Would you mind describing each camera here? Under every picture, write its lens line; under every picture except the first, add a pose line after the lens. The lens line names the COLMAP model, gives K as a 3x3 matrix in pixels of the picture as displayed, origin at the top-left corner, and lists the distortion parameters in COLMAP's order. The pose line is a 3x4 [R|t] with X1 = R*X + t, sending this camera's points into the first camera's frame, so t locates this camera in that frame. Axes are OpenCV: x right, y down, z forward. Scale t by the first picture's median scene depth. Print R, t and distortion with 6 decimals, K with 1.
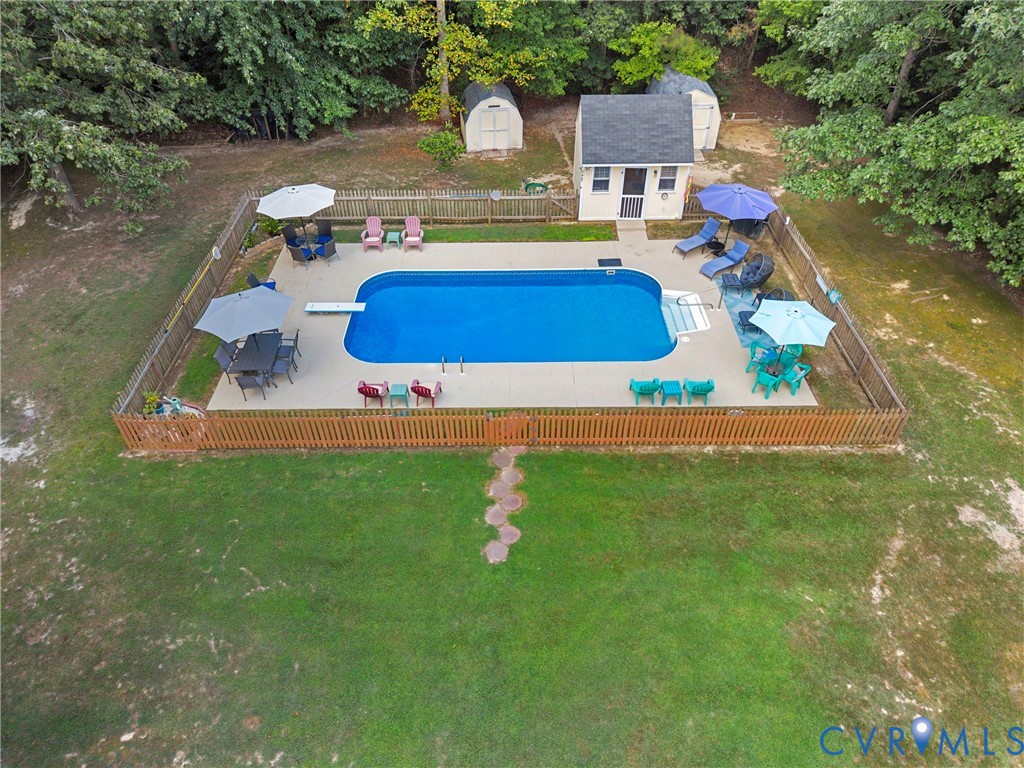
lens RADIAL K [[681.3, 0, 510.0], [0, 681.3, 390.3], [0, 0, 1]] dist [0.004367, -0.004564]
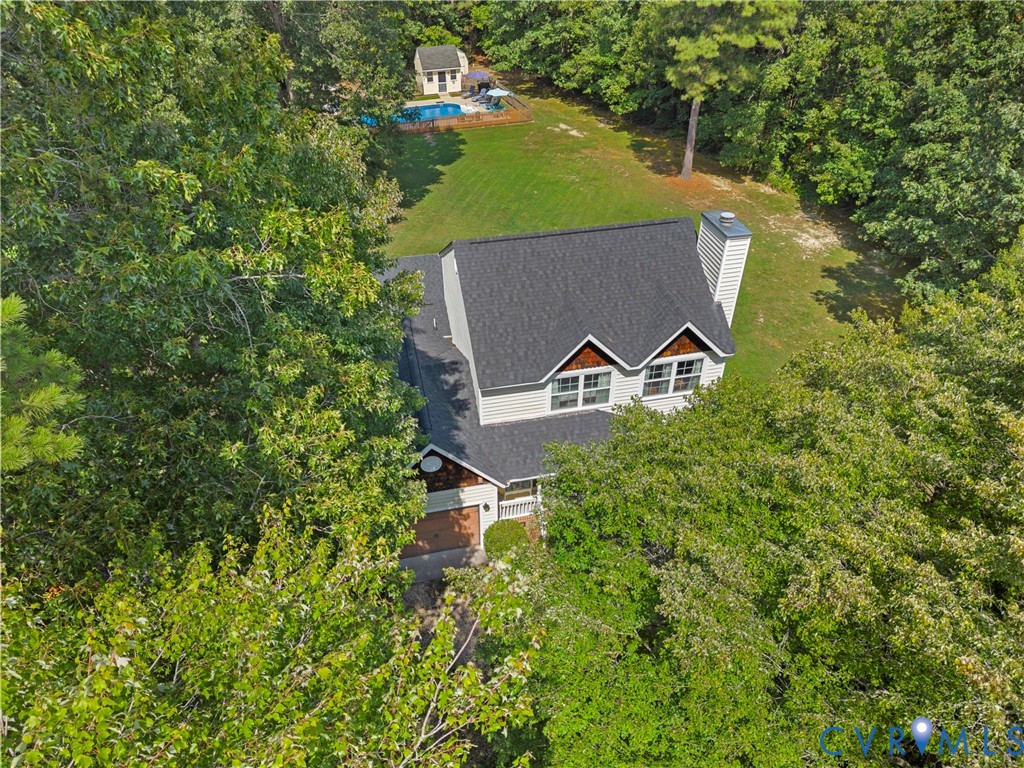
lens RADIAL K [[681.3, 0, 512.0], [0, 681.3, 389.4], [0, 0, 1]] dist [0.004367, -0.004564]
pose [[0.942249, -0.203386, 0.266084, -0.536166], [0.223453, 0.973575, -0.047115, 1.107586], [-0.249471, 0.103851, 0.962798, -1.578870]]
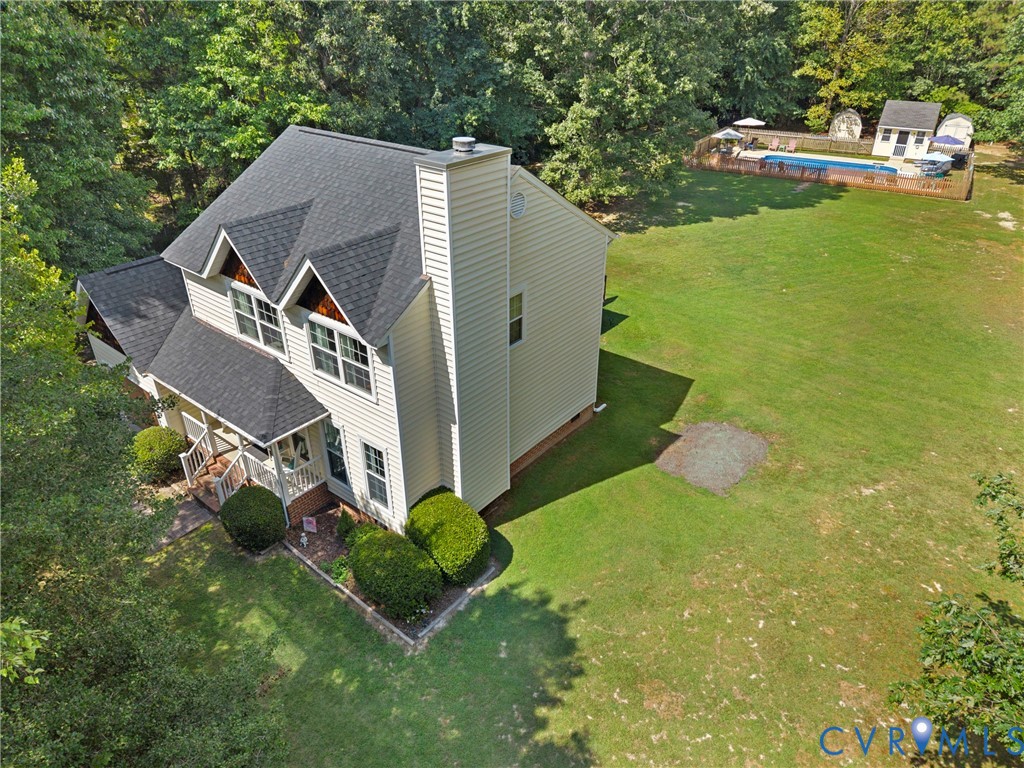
lens RADIAL K [[681.3, 0, 507.8], [0, 681.3, 383.9], [0, 0, 1]] dist [0.004367, -0.004564]
pose [[0.846397, 0.267577, -0.460450, 0.327744], [-0.356187, 0.927196, -0.115928, 1.137083], [0.395908, 0.262127, 0.880083, -1.233041]]
